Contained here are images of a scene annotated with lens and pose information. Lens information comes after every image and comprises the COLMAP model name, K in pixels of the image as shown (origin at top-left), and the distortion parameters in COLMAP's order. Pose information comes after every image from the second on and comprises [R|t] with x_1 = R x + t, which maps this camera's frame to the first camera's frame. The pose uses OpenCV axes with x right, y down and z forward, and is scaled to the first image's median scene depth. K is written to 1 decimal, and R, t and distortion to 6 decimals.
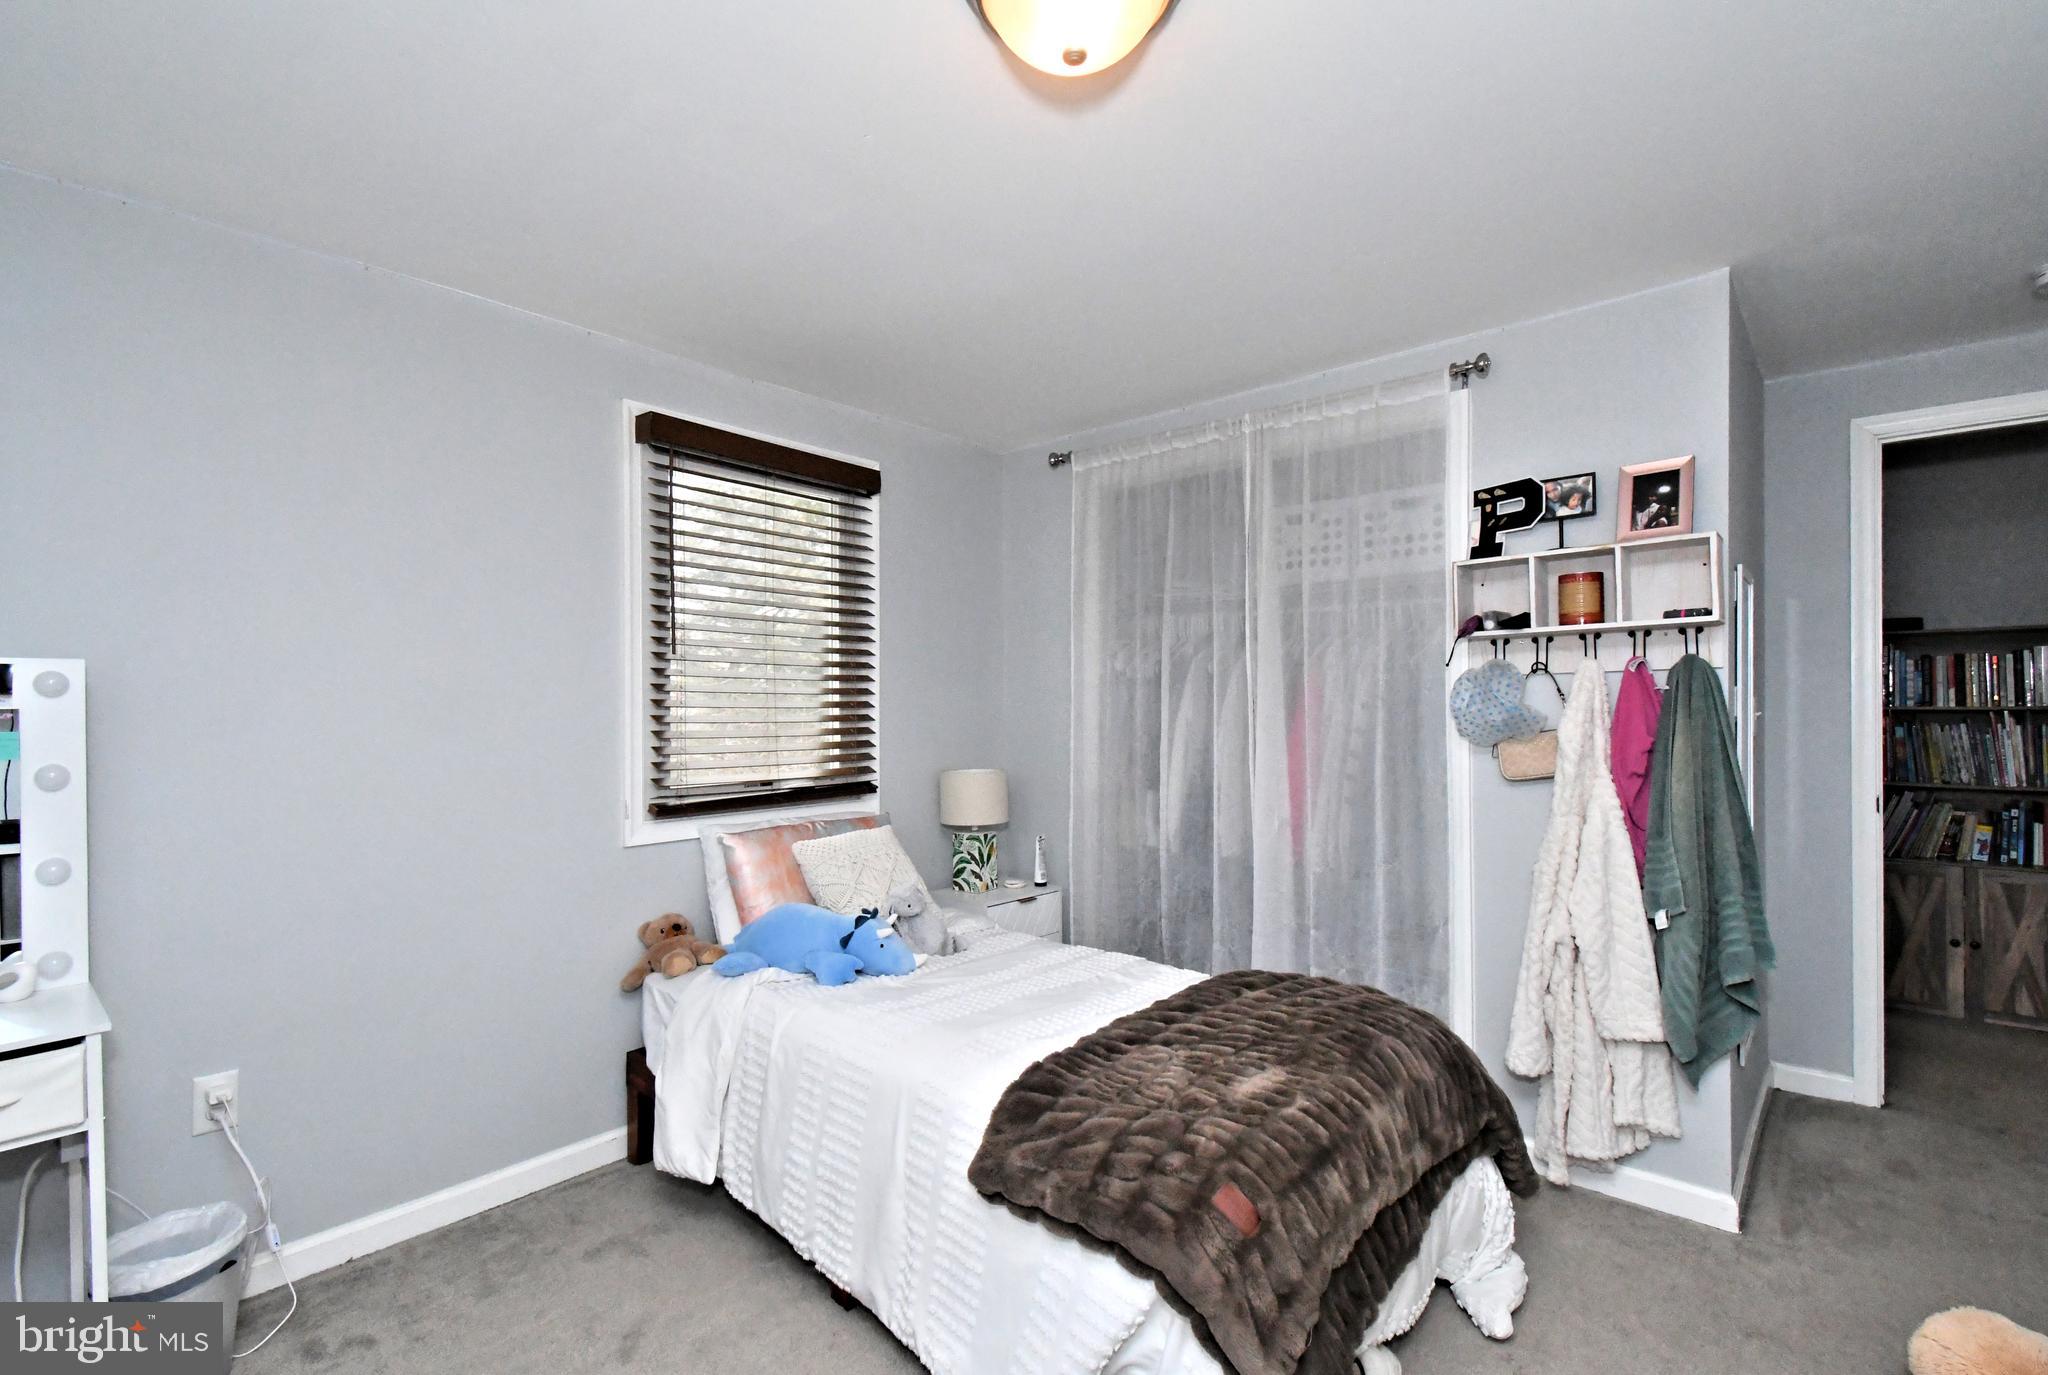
lens RADIAL K [[905.6, 0, 1024.0], [0, 905.6, 687.5], [0, 0, 1]] dist [-0.000227, -0.000187]
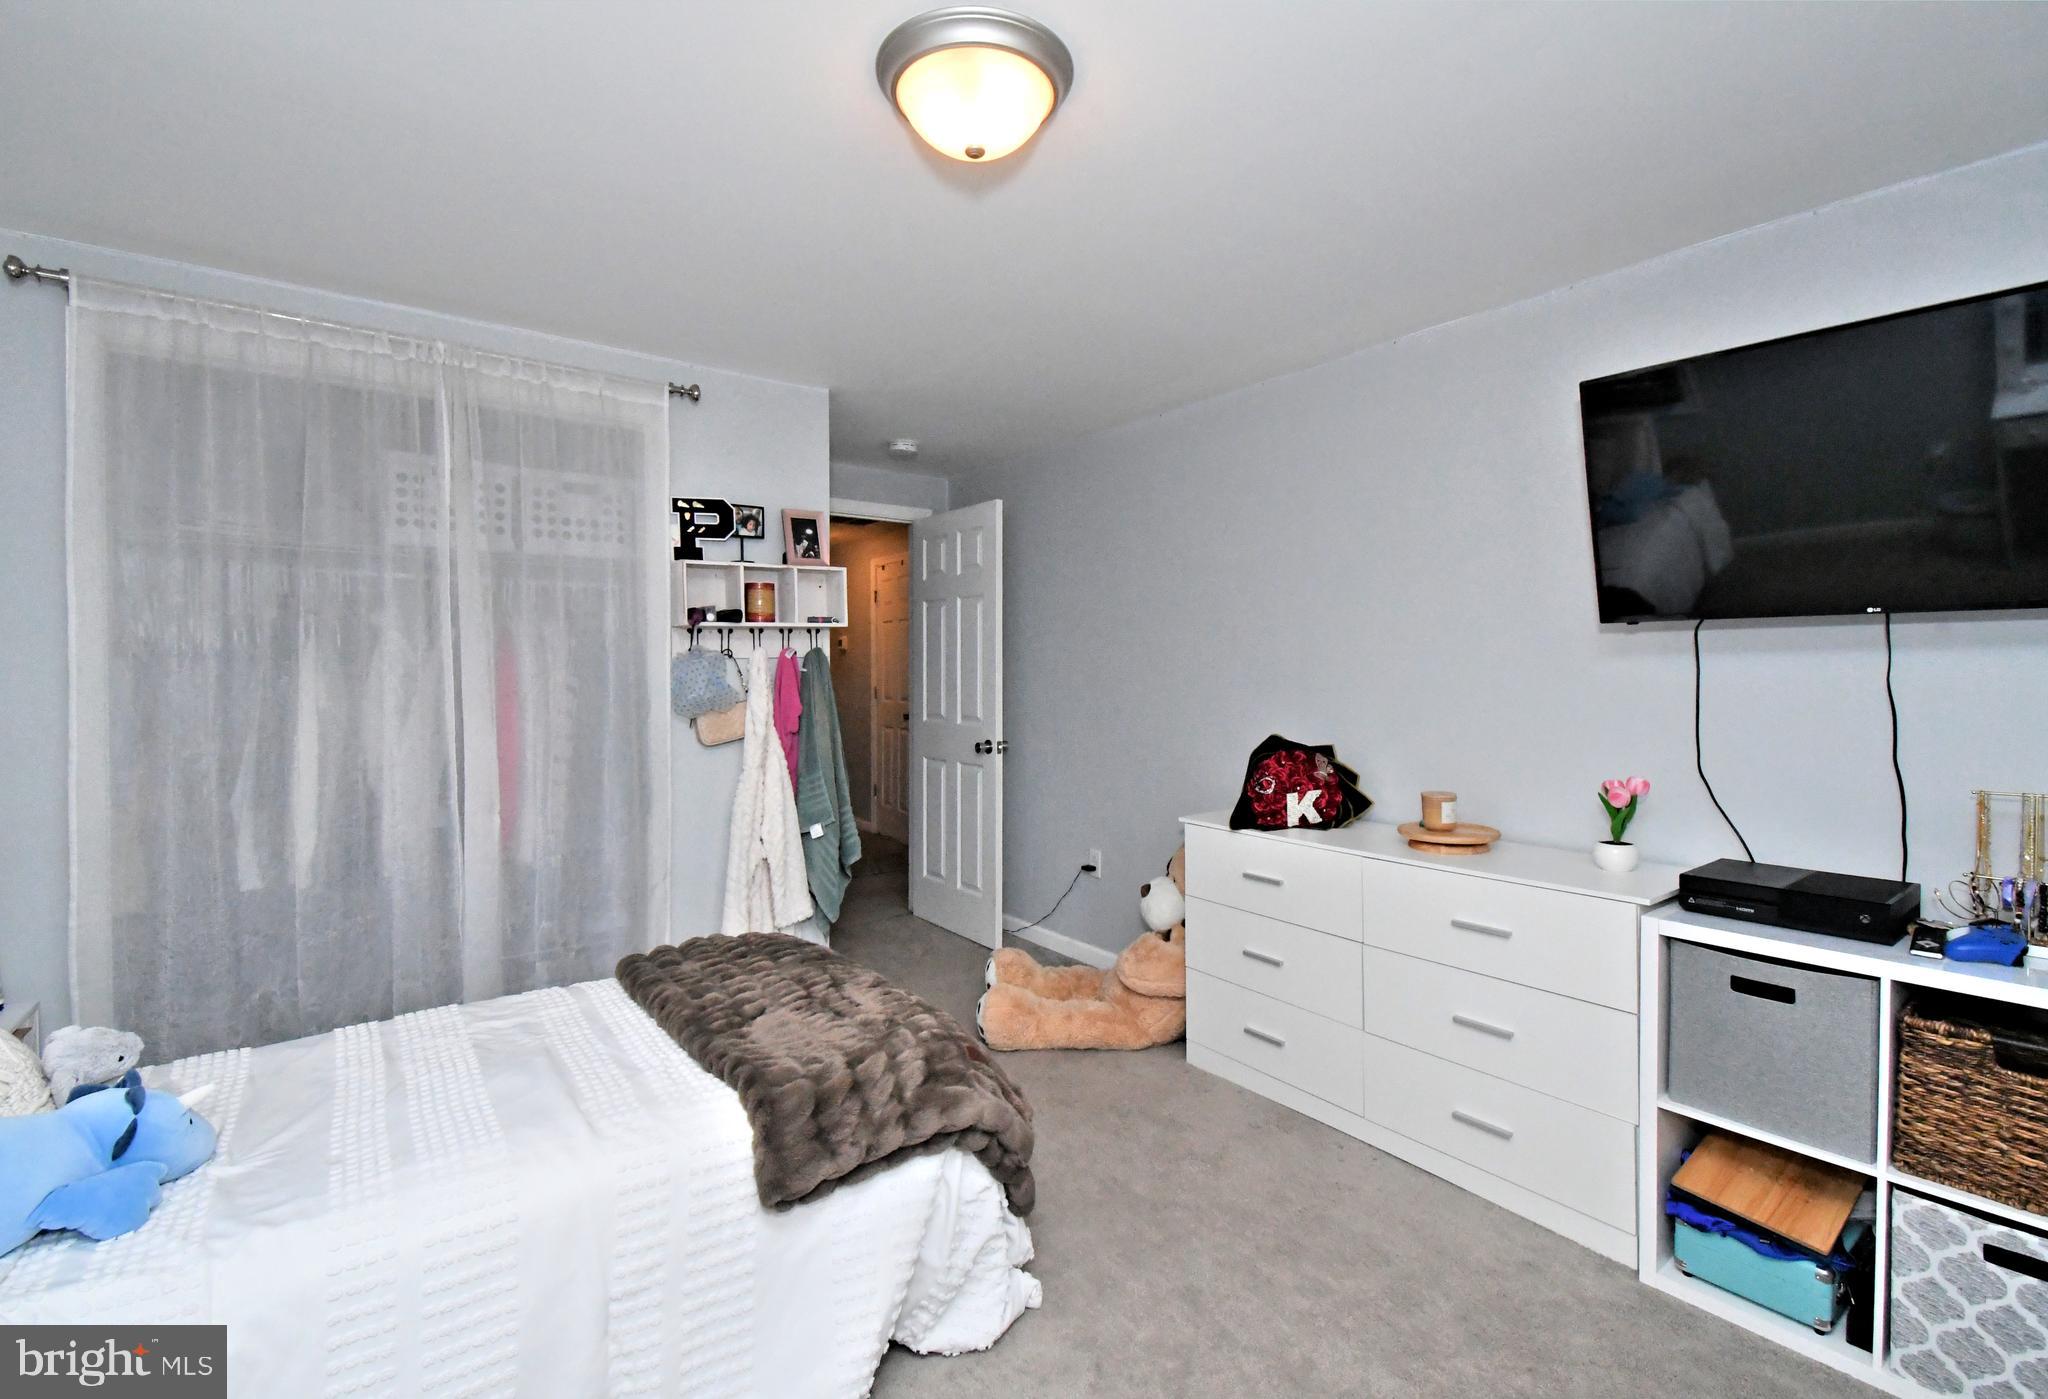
lens RADIAL K [[907.5, 0, 1023.8], [0, 907.5, 683.9], [0, 0, 1]] dist [-0.000269, -0.000049]
pose [[0.179376, -0.014327, 0.983676, -0.596778], [-0.012521, 0.999780, 0.016845, -0.006454], [-0.983701, -0.015338, 0.179157, 0.377437]]
